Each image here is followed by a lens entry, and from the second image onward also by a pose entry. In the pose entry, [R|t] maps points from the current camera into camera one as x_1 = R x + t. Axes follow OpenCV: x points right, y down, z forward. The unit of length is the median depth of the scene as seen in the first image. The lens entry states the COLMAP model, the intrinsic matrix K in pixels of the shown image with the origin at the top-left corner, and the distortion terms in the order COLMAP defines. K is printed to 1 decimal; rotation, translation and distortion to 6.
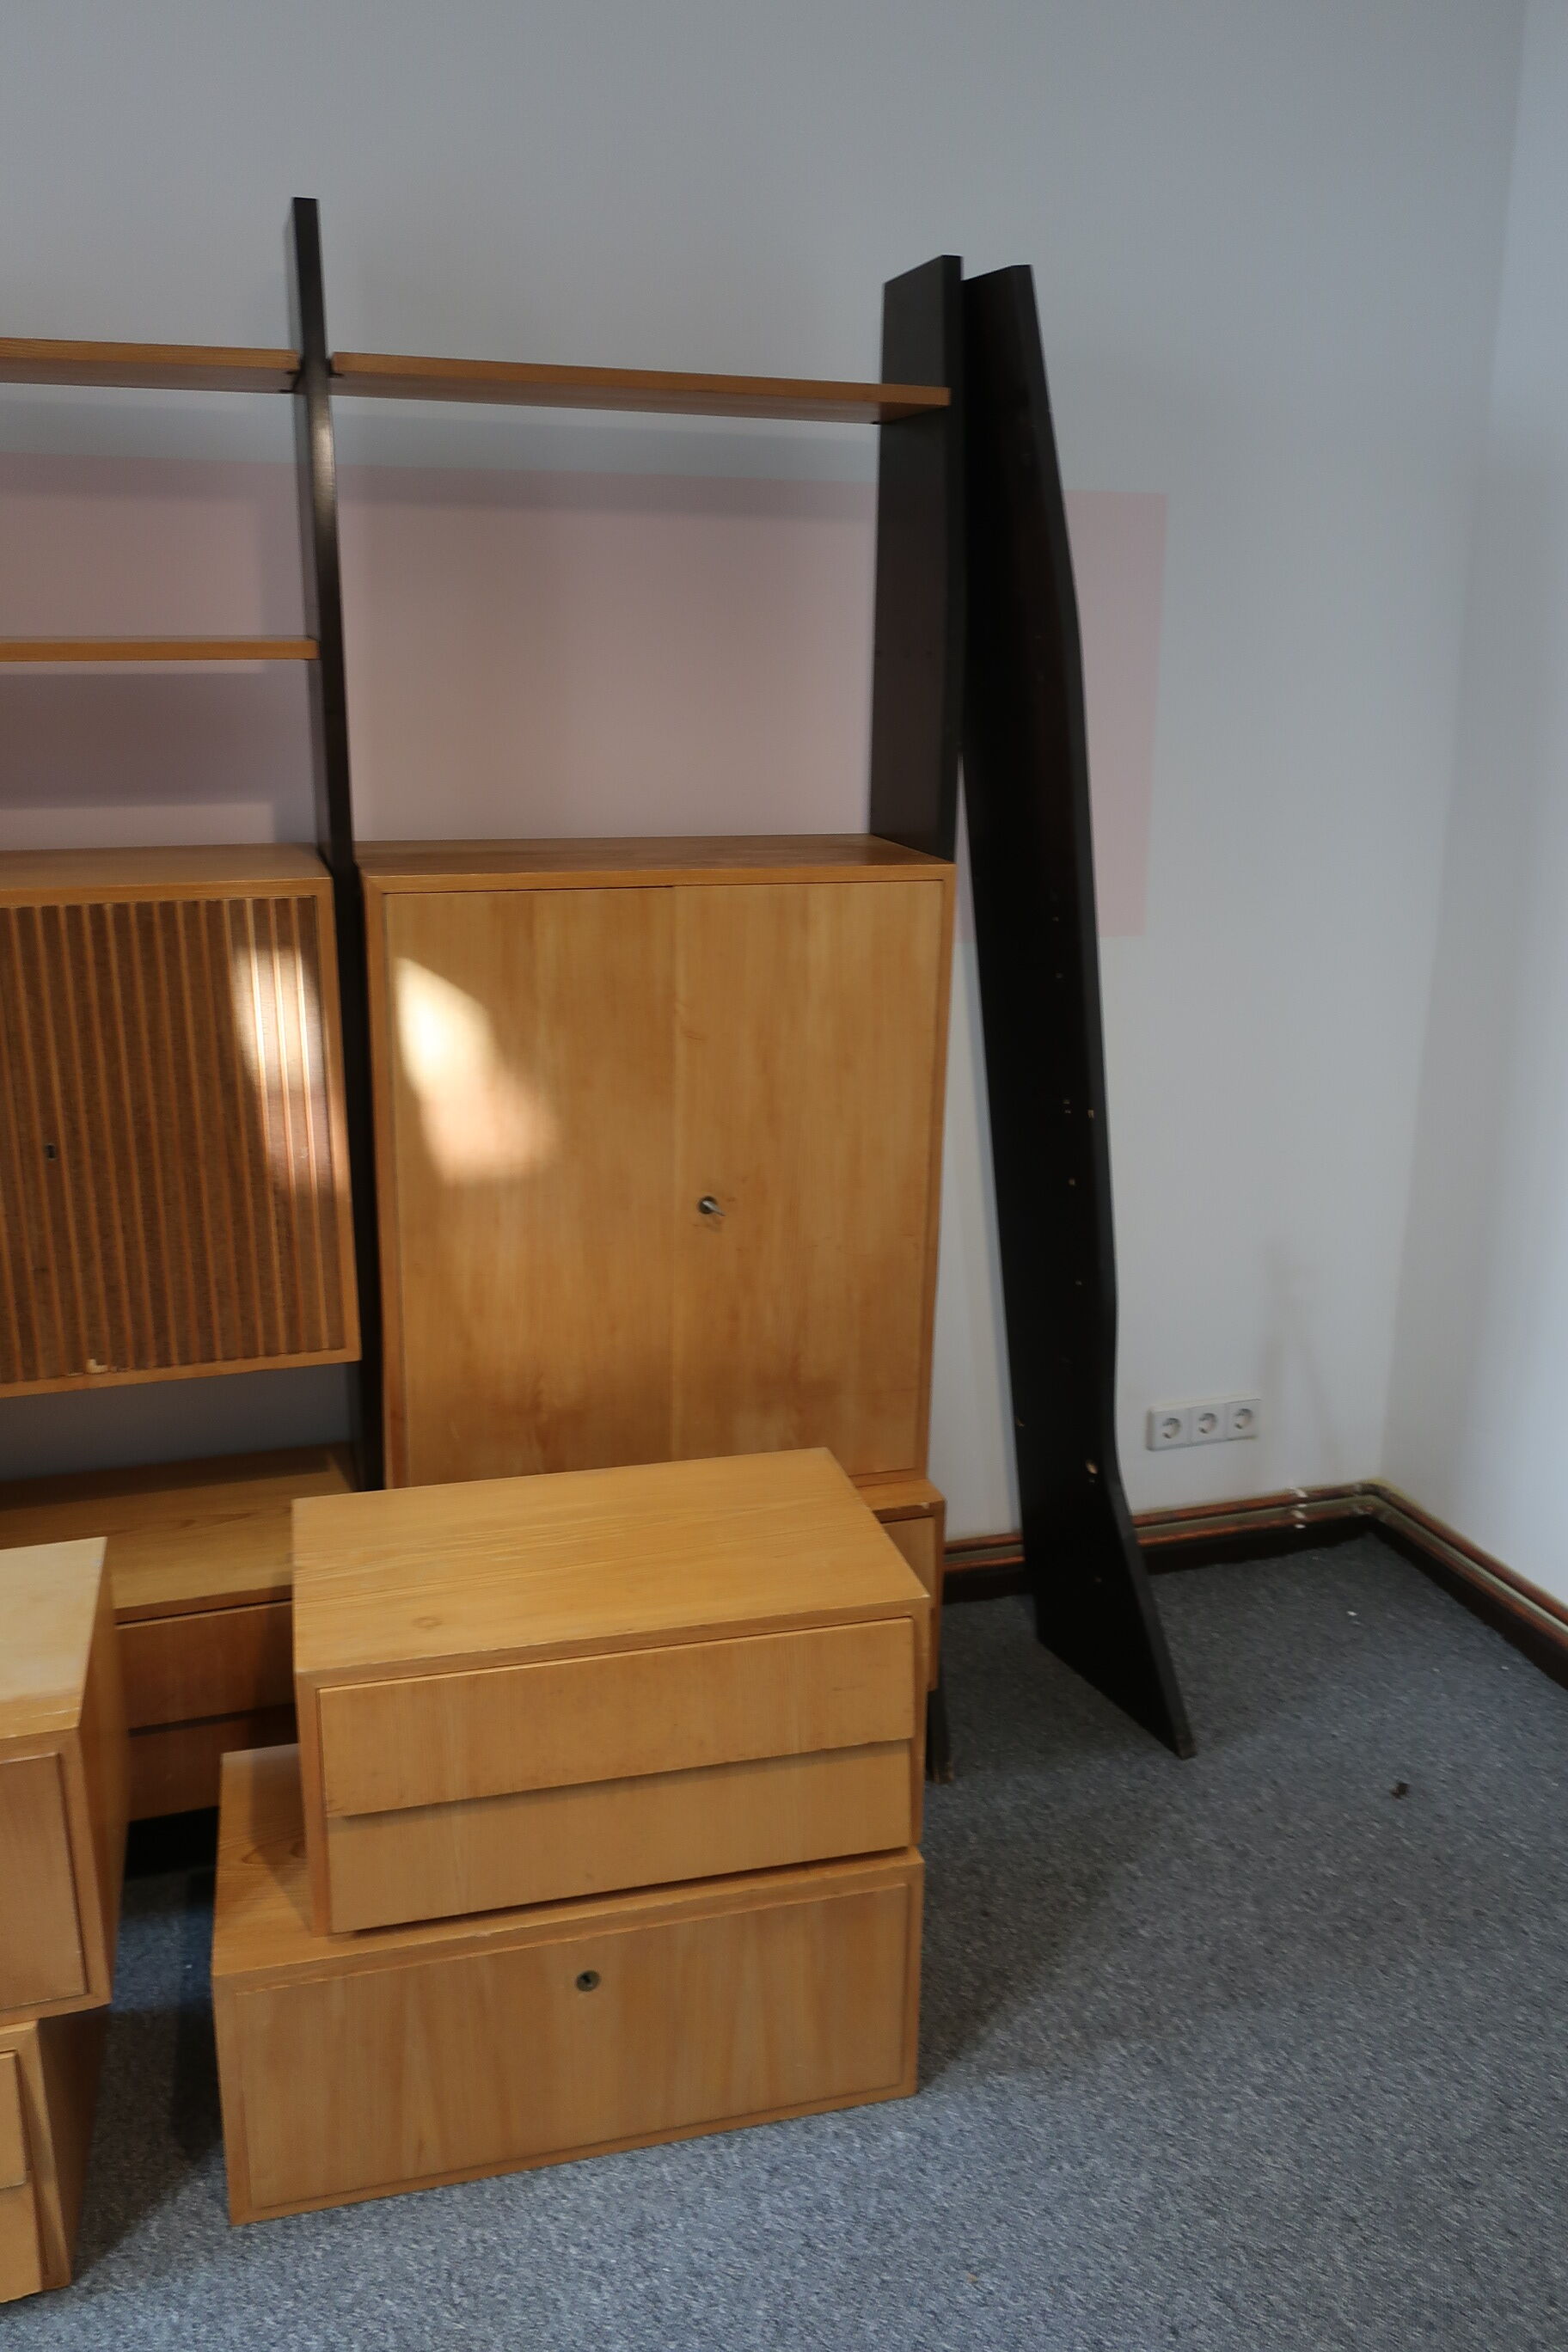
lens RADIAL K [[1854.0, 0, 772.8], [0, 1854.0, 1169.2], [0, 0, 1]] dist [0.003919, 0.003114]
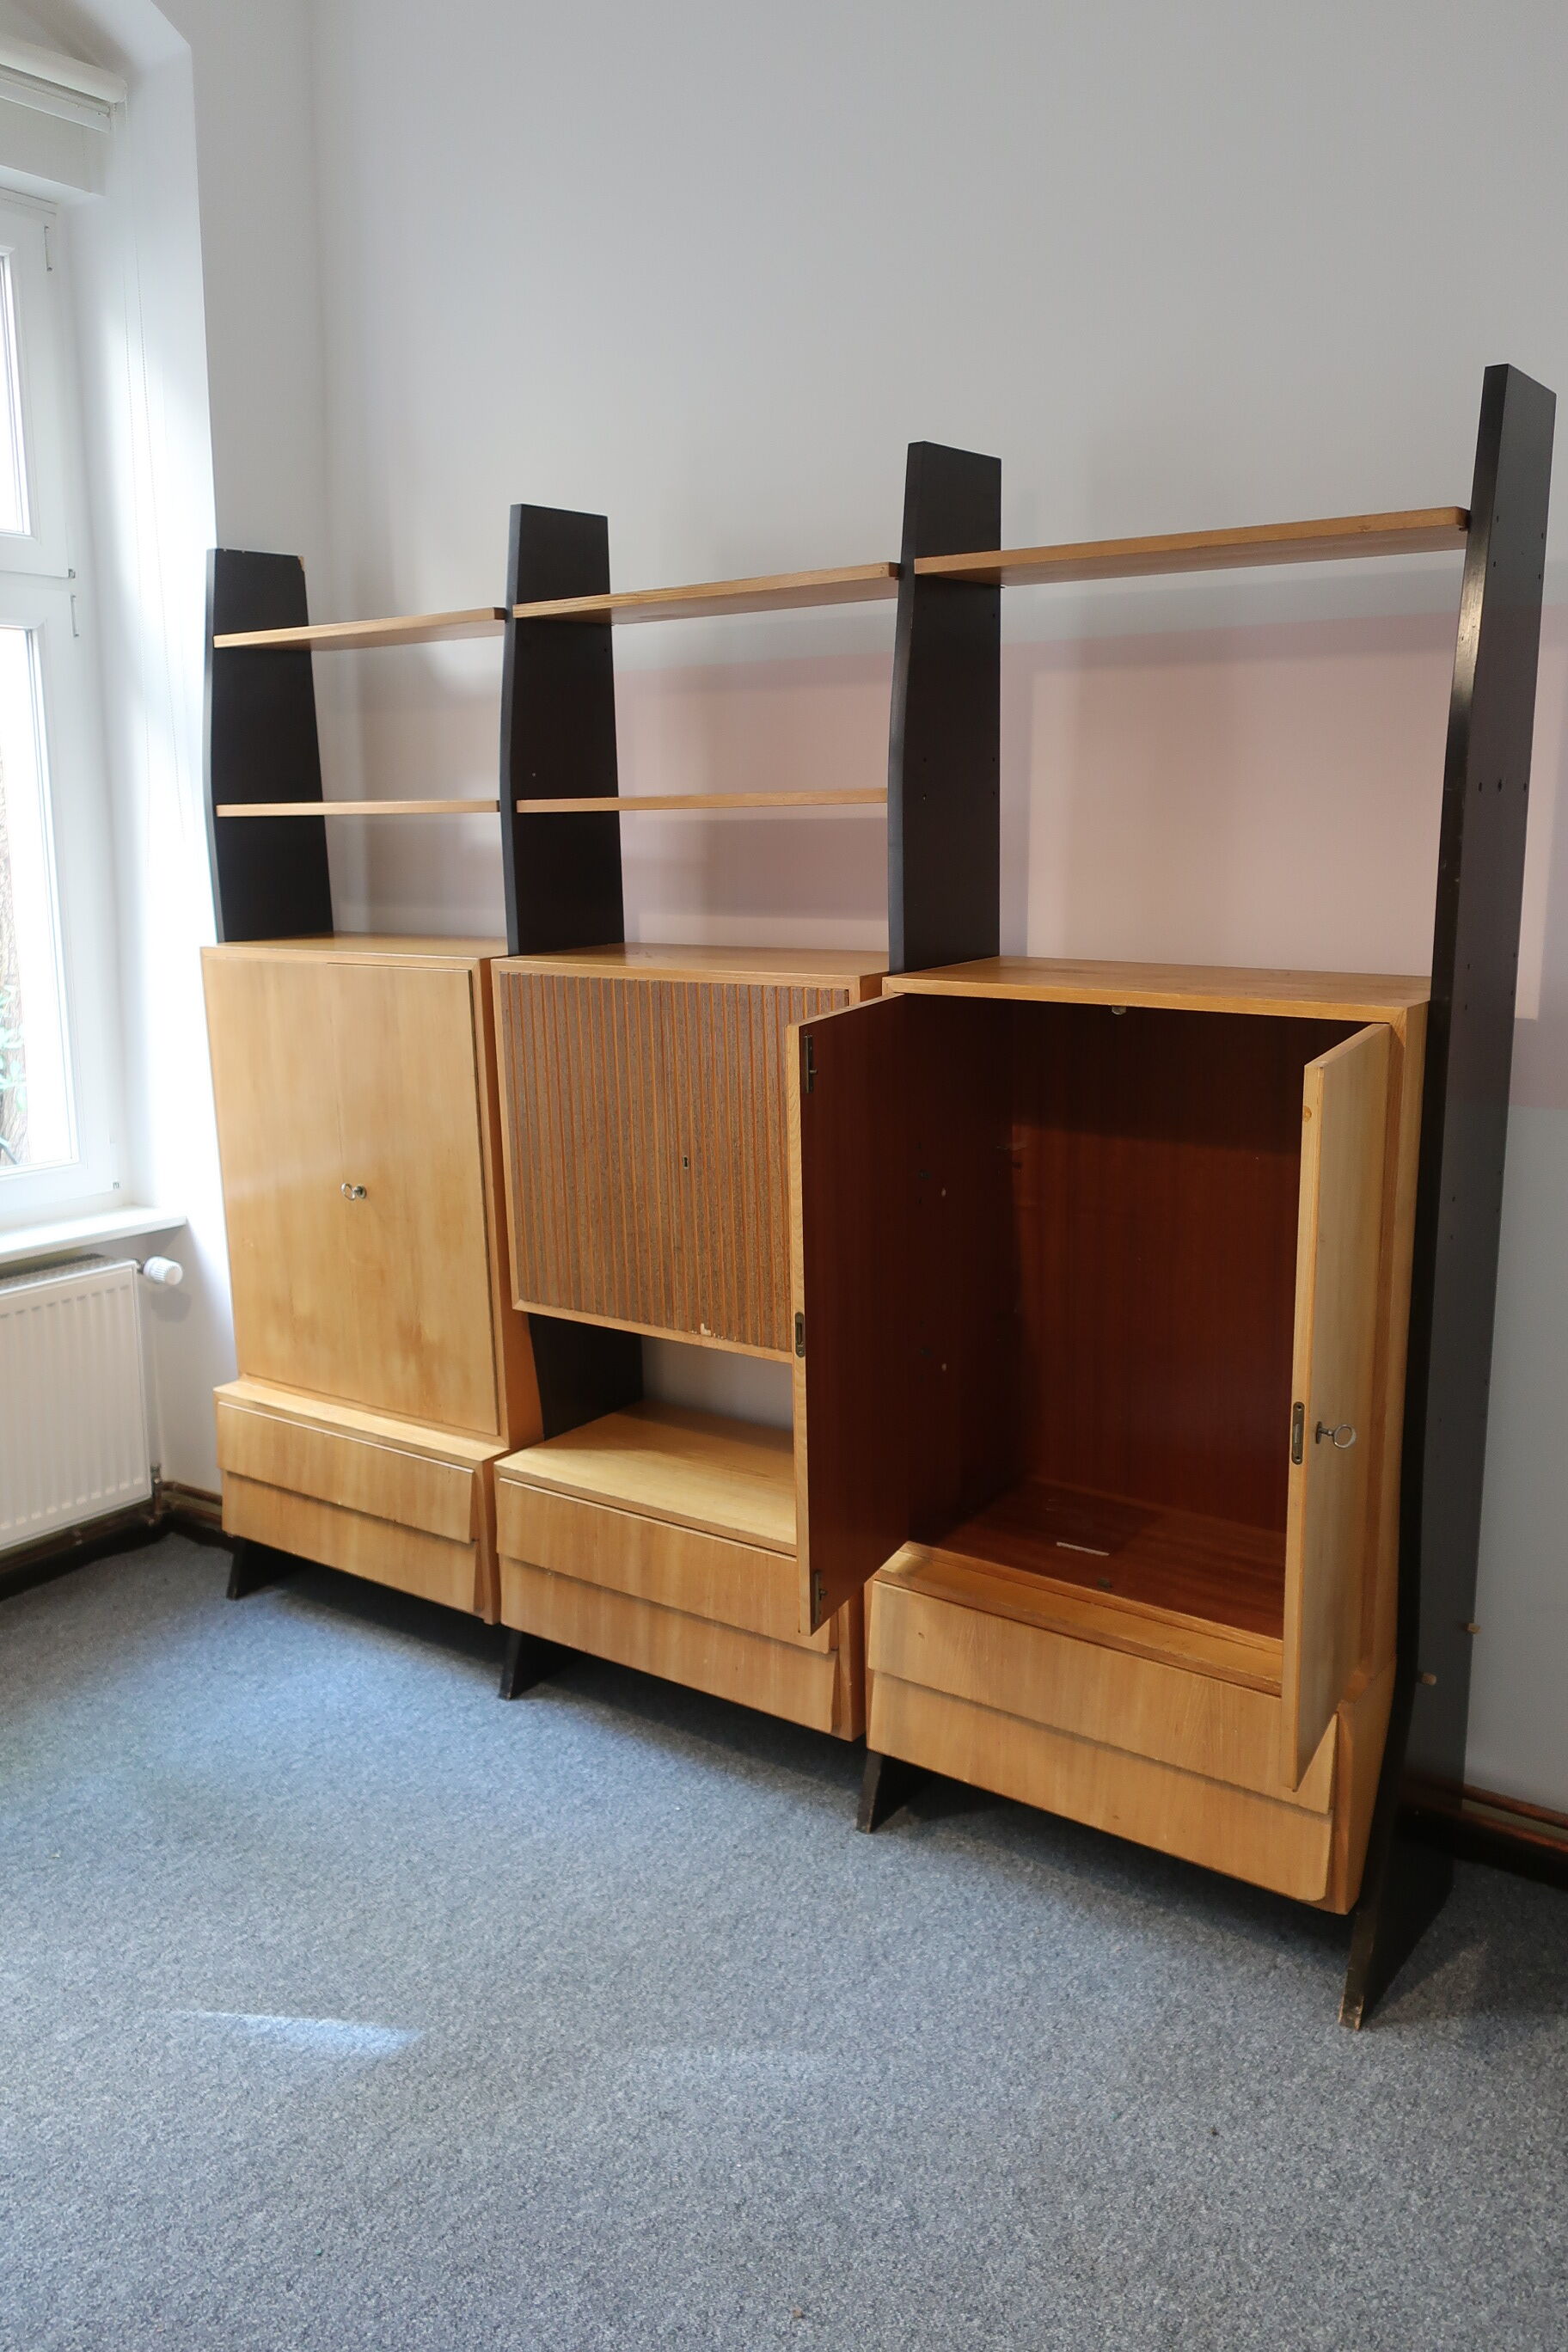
lens RADIAL K [[1854.0, 0, 776.8], [0, 1854.0, 1159.2], [0, 0, 1]] dist [0.003919, 0.003114]
pose [[0.590578, 0.133660, -0.795835, 0.709813], [-0.199401, 0.979778, 0.016580, -0.046148], [0.781957, 0.148899, 0.605287, 0.220483]]
